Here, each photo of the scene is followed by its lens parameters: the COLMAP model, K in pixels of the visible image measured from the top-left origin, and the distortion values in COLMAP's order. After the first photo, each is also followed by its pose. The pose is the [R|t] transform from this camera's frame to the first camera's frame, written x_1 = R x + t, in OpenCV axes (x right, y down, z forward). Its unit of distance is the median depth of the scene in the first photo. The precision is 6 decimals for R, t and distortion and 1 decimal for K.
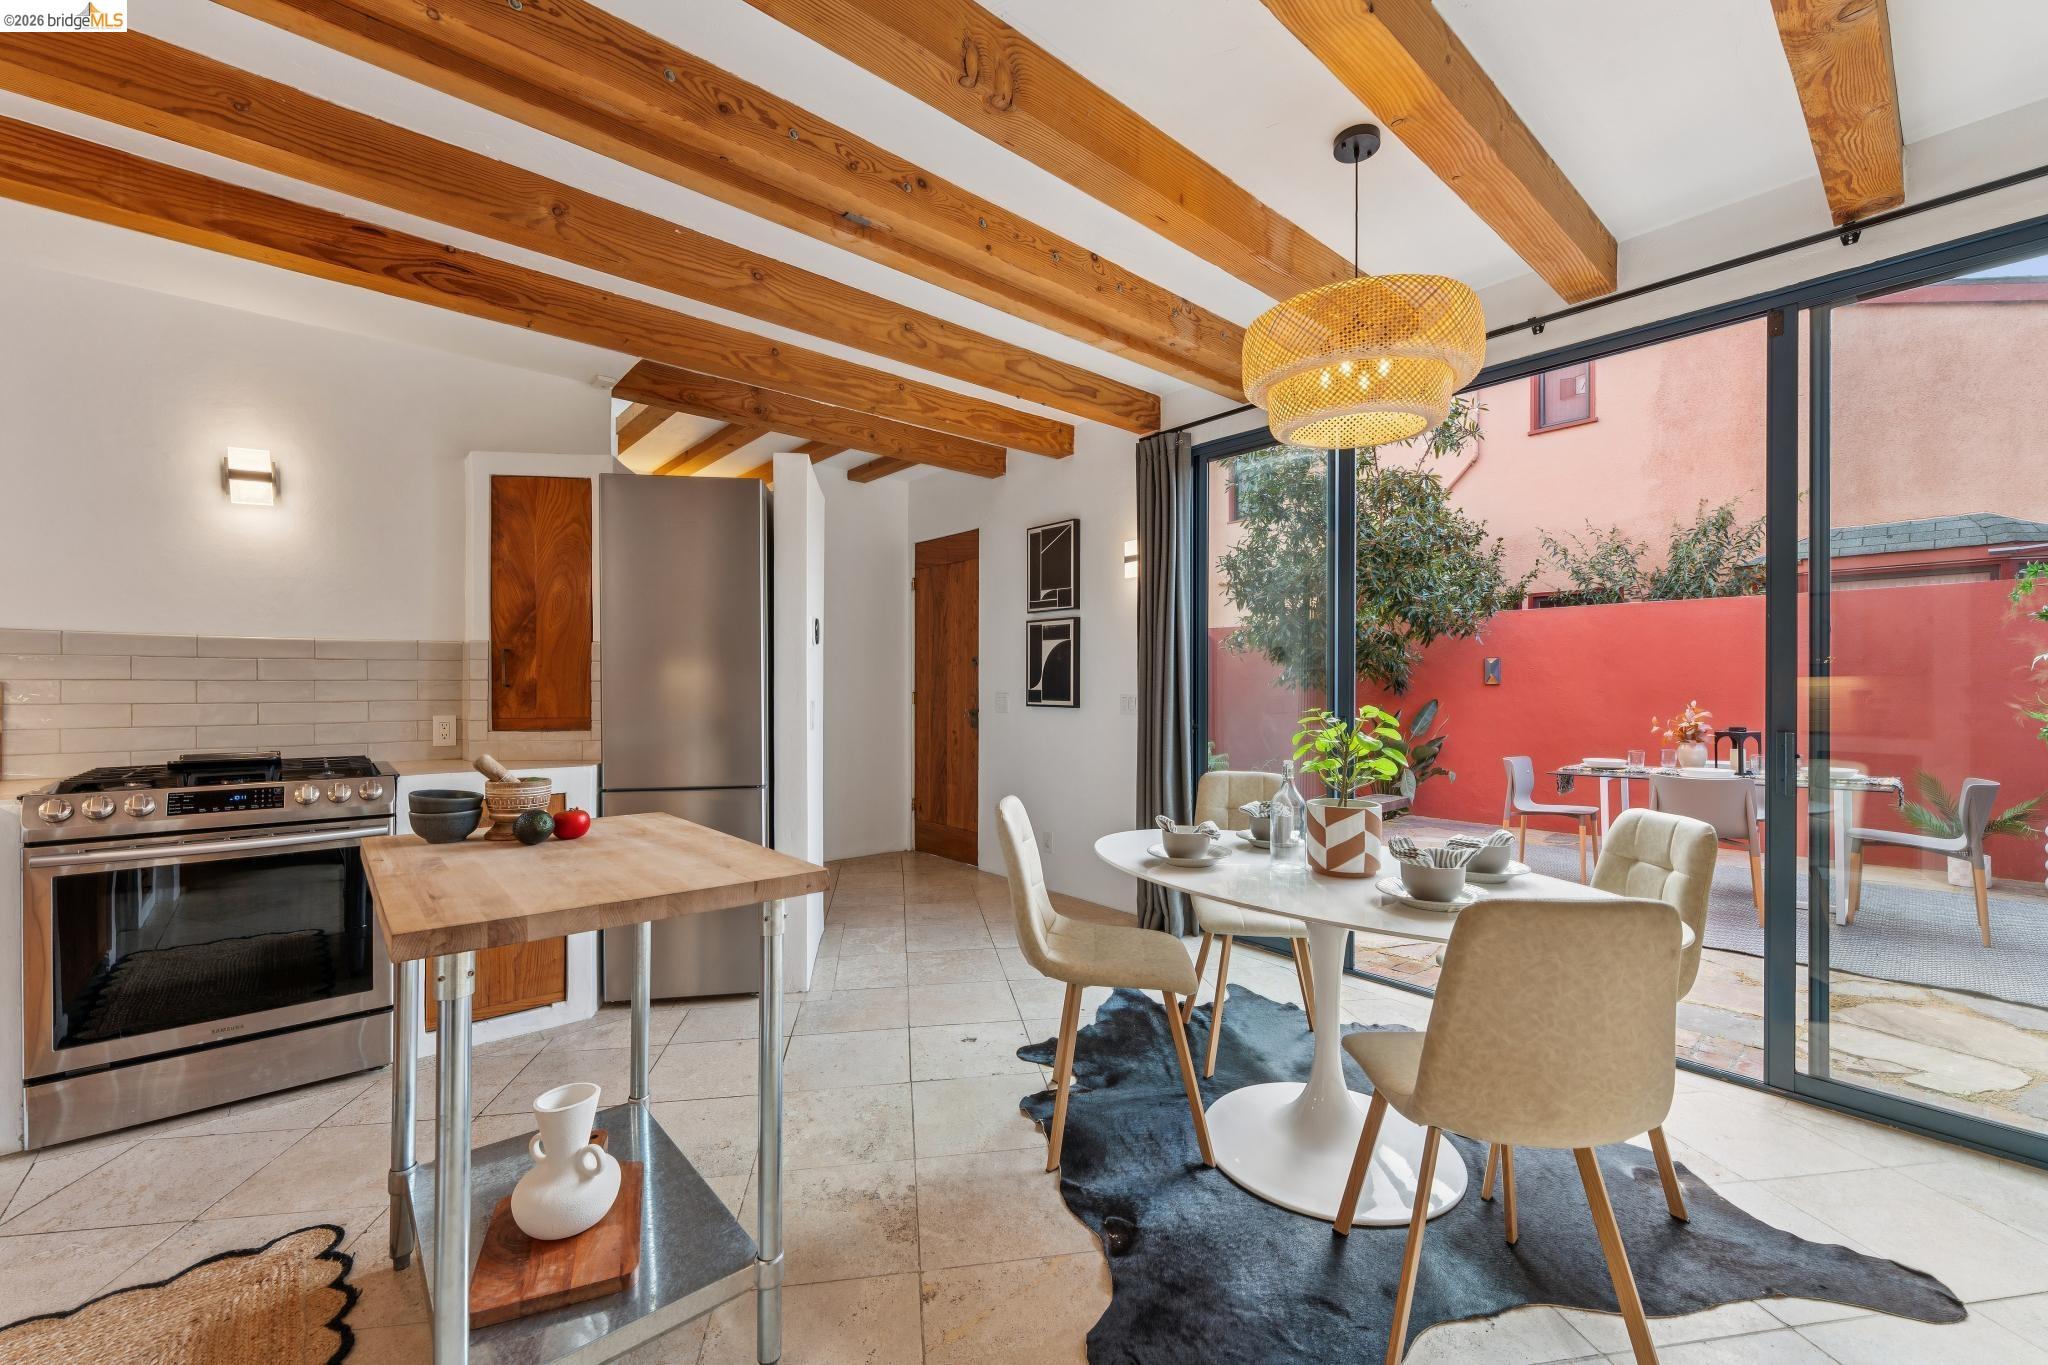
lens RADIAL K [[812.4, 0, 1024.0], [0, 812.4, 682.5], [0, 0, 1]] dist [-0.001178, -0.000328]
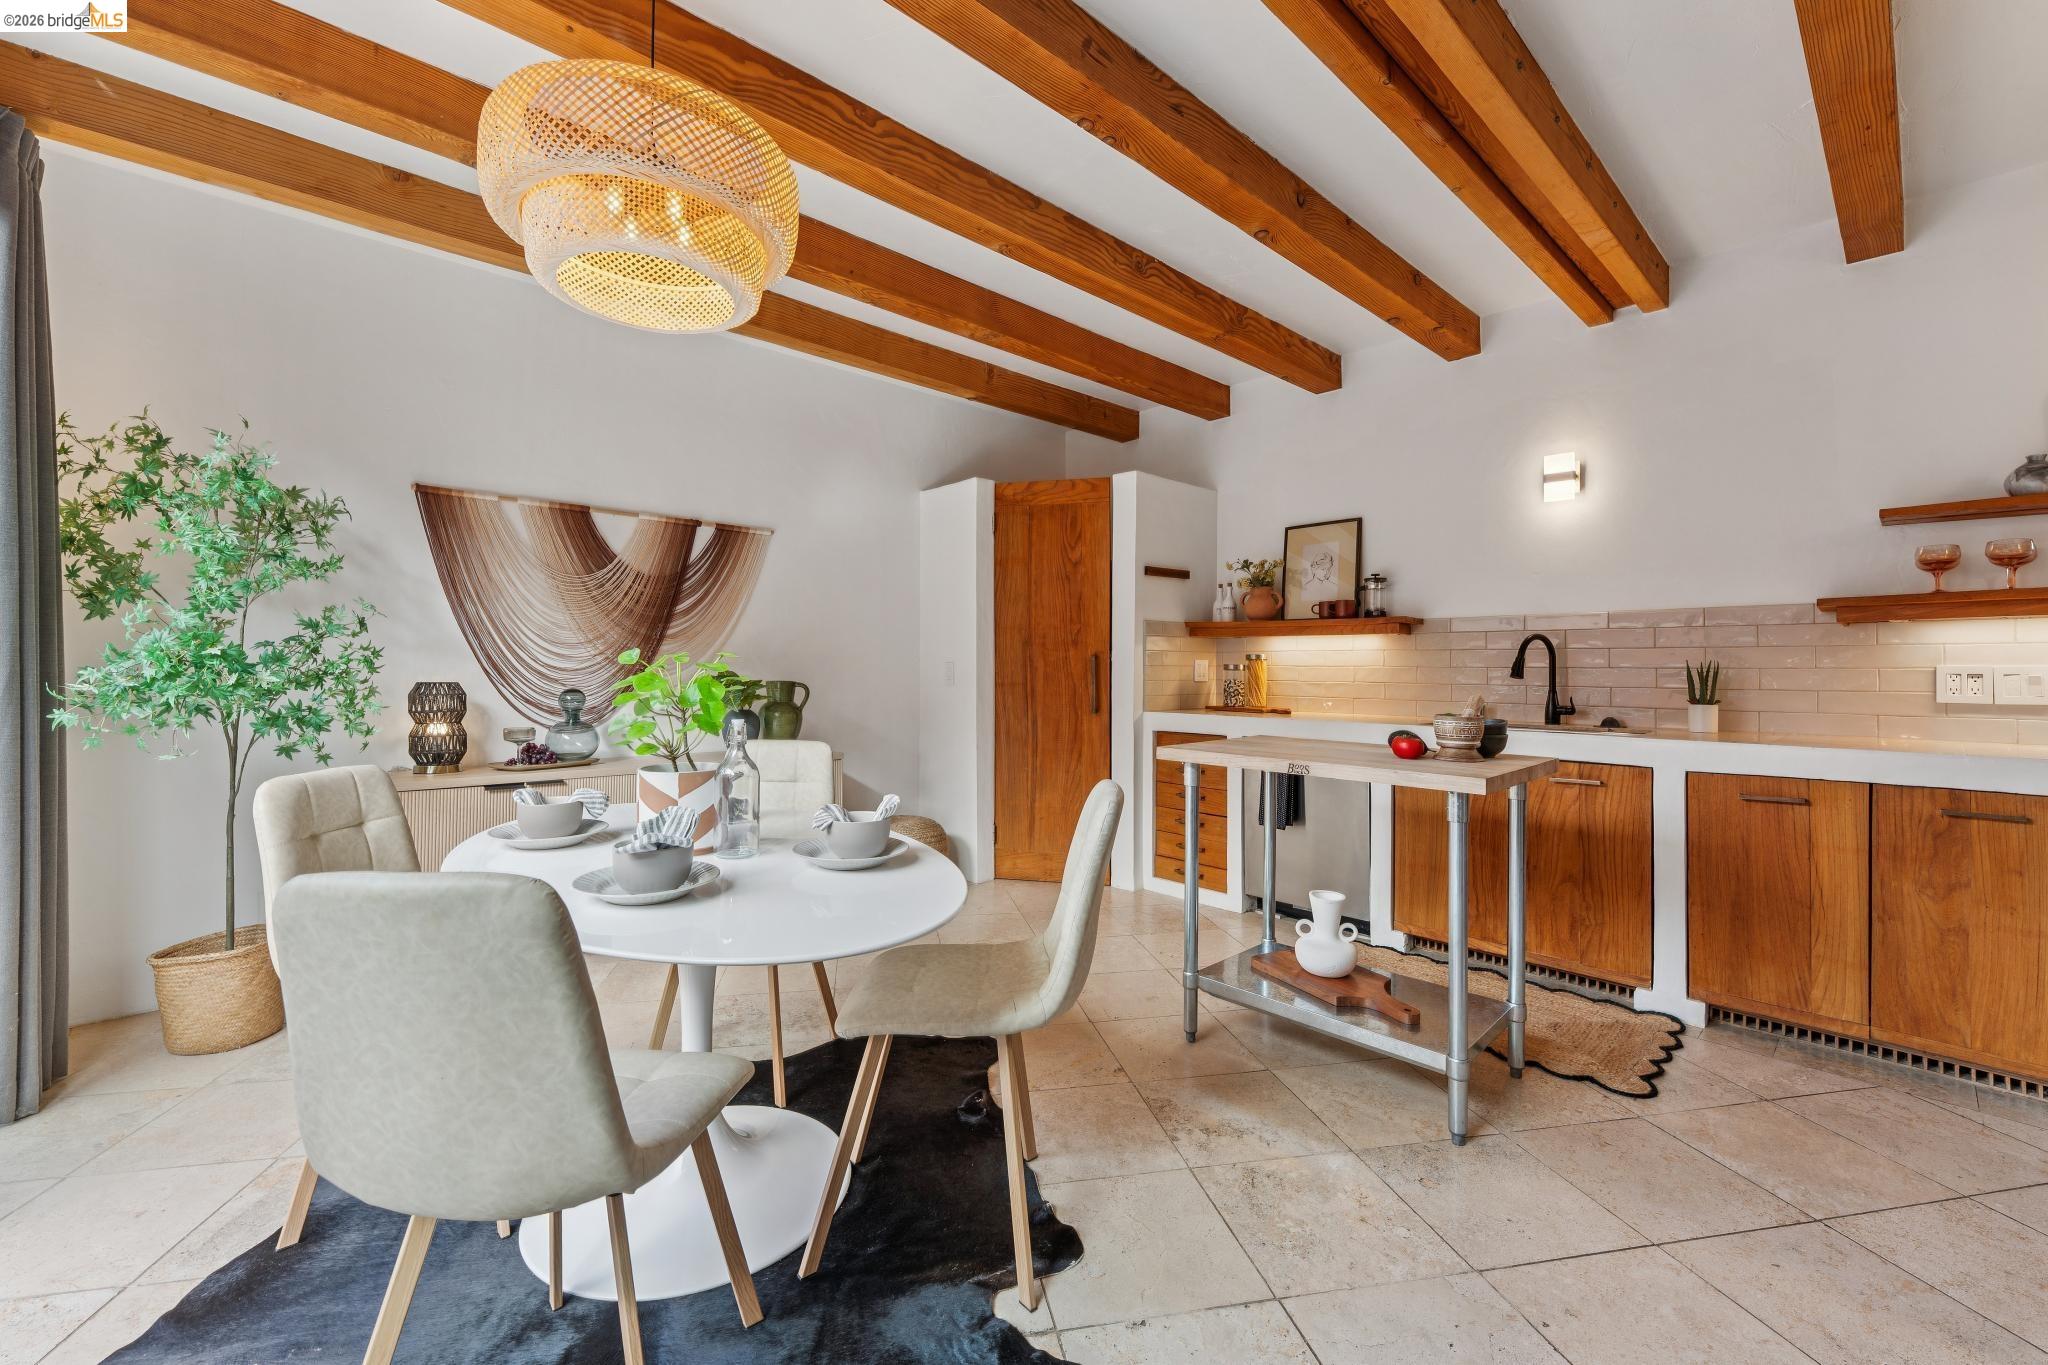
lens RADIAL K [[840.8, 0, 1024.7], [0, 840.8, 657.2], [0, 0, 1]] dist [0.000266, 0.000140]
pose [[-0.999141, -0.010918, -0.039986, 0.057297], [-0.010315, 0.999830, -0.015263, 0.032047], [0.040145, -0.014838, -0.999084, 1.264014]]
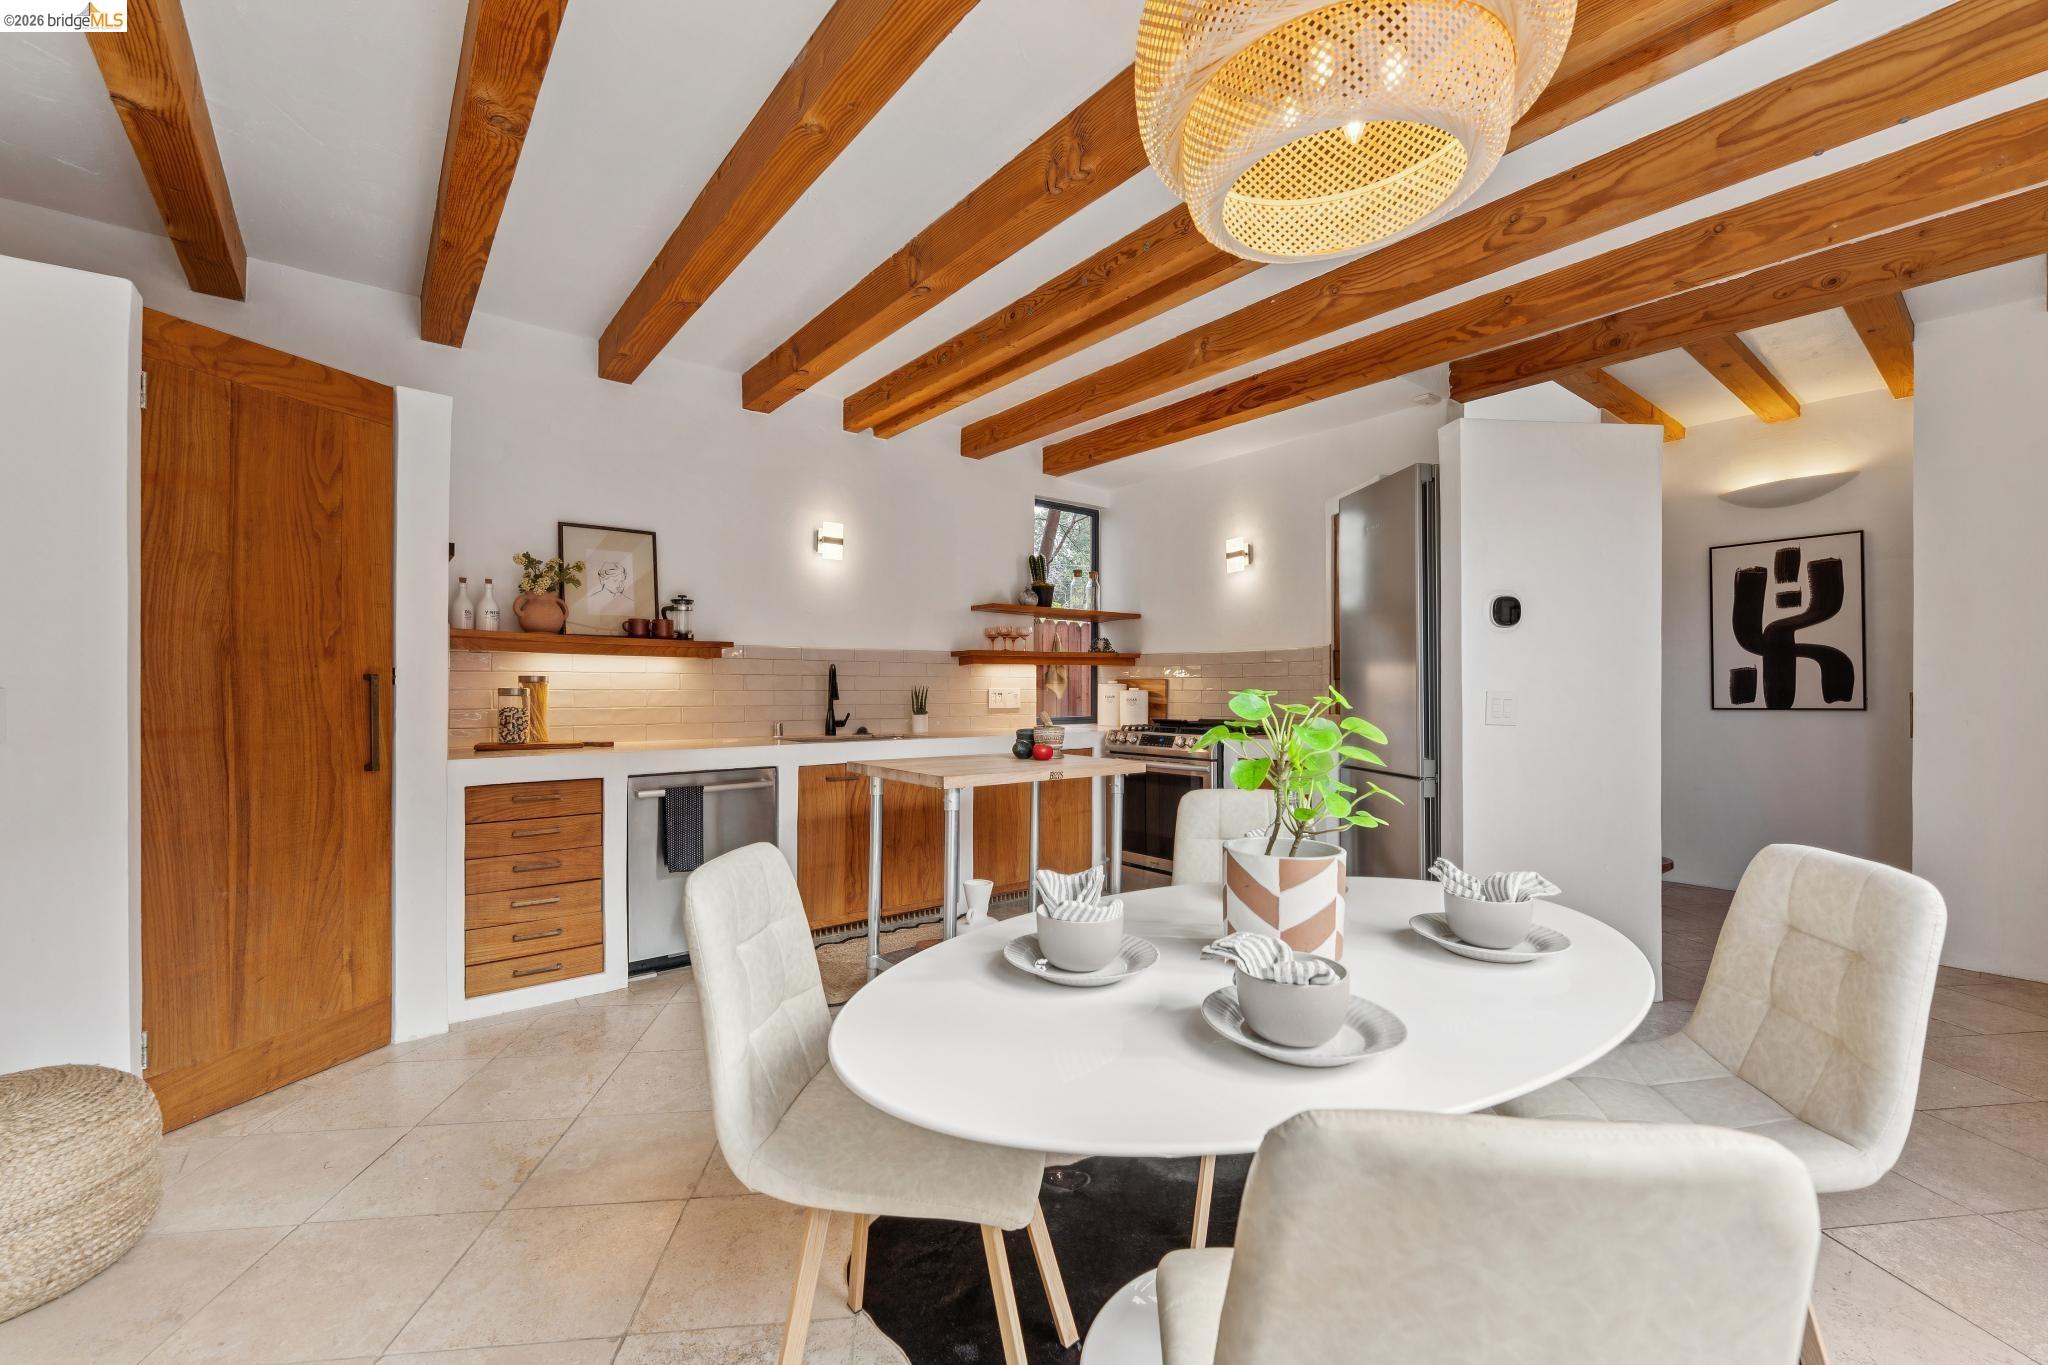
lens RADIAL K [[839.0, 0, 1032.7], [0, 839.0, 685.1], [0, 0, 1]] dist [-0.000768, -0.000161]
pose [[-0.028423, -0.008444, -0.999560, 0.701461], [0.001748, 0.999962, -0.008497, 0.025005], [0.999594, -0.001988, -0.028407, 0.566723]]
